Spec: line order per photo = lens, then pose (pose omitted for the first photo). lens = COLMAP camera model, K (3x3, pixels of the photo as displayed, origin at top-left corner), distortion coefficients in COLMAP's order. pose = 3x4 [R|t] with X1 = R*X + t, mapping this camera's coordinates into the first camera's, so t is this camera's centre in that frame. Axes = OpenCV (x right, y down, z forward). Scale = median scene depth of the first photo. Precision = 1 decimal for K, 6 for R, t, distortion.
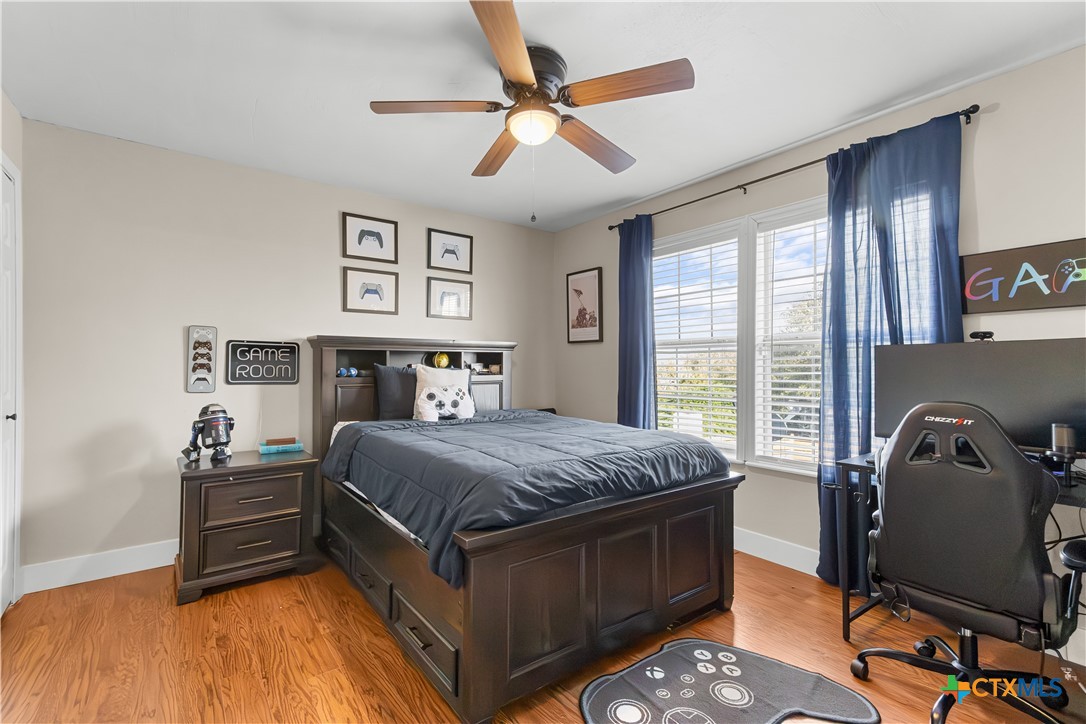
lens RADIAL K [[492.1, 0, 546.1], [0, 492.1, 358.4], [0, 0, 1]] dist [0.034716, -0.001812]
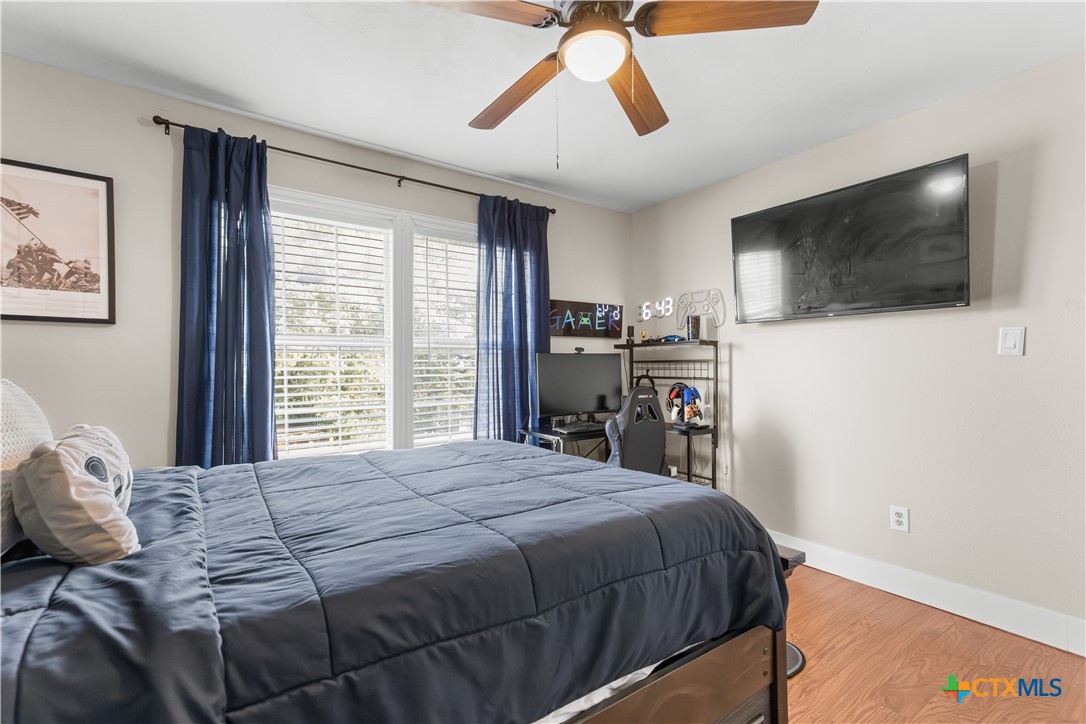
lens RADIAL K [[492.1, 0, 545.7], [0, 492.1, 364.4], [0, 0, 1]] dist [0.034716, -0.001812]
pose [[0.022233, 0.008798, 0.999714, -0.685557], [-0.007710, 0.999933, -0.008628, 0.016637], [-0.999723, -0.007516, 0.022299, 0.894594]]
